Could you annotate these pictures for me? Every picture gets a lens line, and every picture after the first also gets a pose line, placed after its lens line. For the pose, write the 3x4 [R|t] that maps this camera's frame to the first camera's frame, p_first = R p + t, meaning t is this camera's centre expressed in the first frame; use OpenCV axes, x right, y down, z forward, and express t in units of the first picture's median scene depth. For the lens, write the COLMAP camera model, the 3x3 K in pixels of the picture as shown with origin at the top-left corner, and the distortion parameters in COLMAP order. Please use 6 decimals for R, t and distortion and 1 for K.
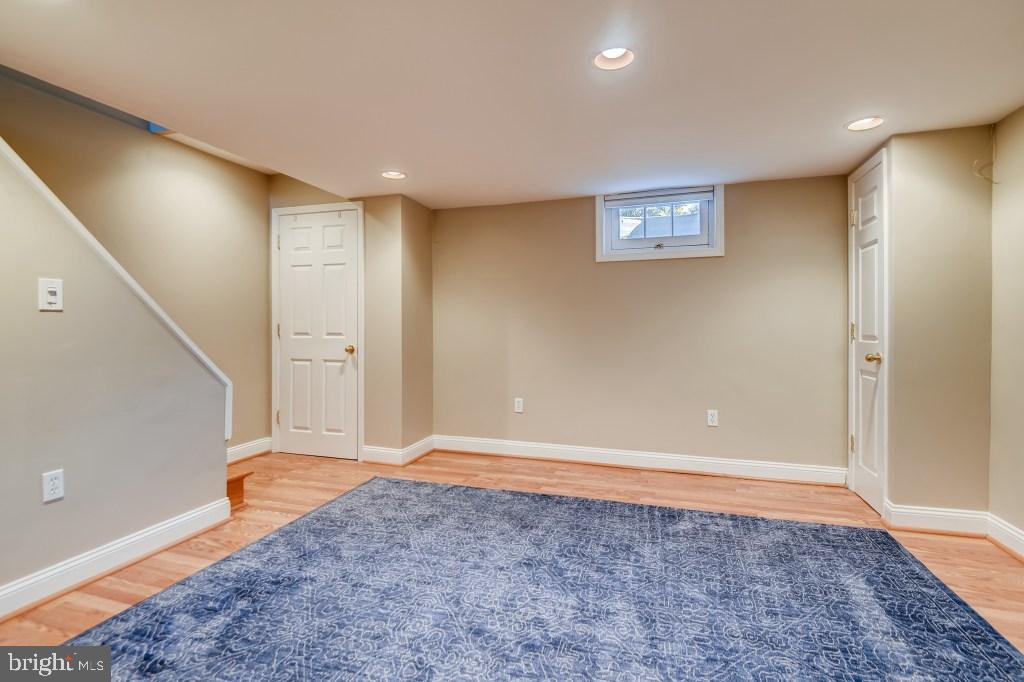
lens RADIAL K [[495.3, 0, 513.1], [0, 495.3, 330.4], [0, 0, 1]] dist [-0.000454, -0.001503]
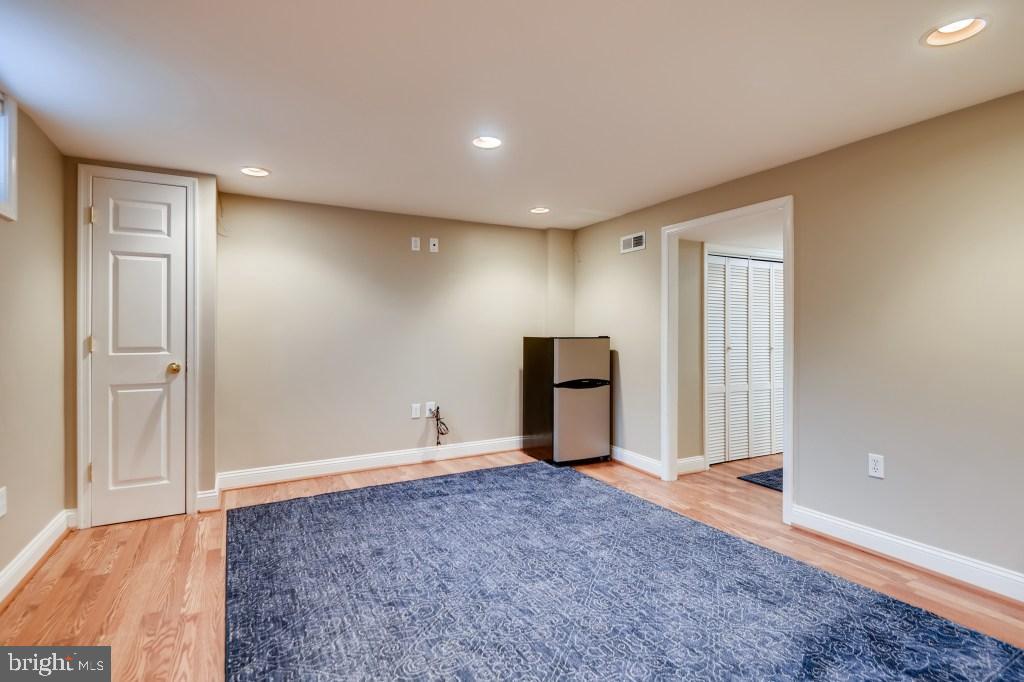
lens RADIAL K [[495.3, 0, 513.1], [0, 495.3, 330.4], [0, 0, 1]] dist [-0.000454, -0.001503]
pose [[-0.728907, 0.004931, 0.684595, -0.733061], [0.002733, 0.999987, -0.004292, -0.024445], [-0.684607, -0.001257, -0.728911, 1.831983]]
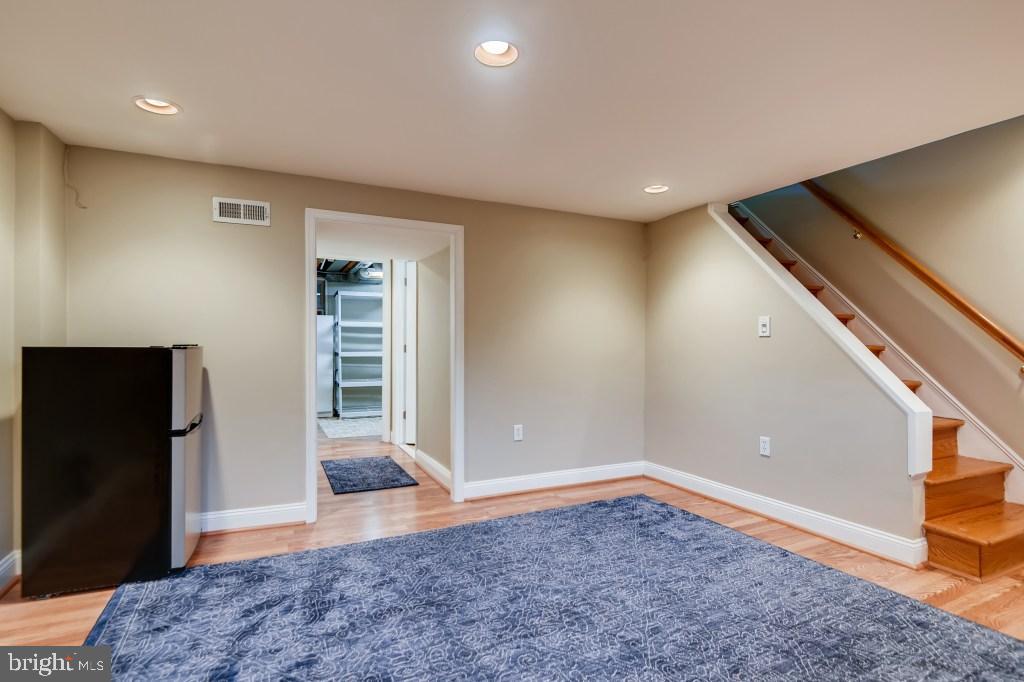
lens RADIAL K [[501.7, 0, 508.1], [0, 501.7, 343.4], [0, 0, 1]] dist [0.020145, -0.000427]
pose [[-0.727333, 0.000391, -0.686285, 0.782251], [-0.004255, 0.999978, 0.005079, -0.021950], [0.686272, 0.006614, -0.727315, 1.601326]]
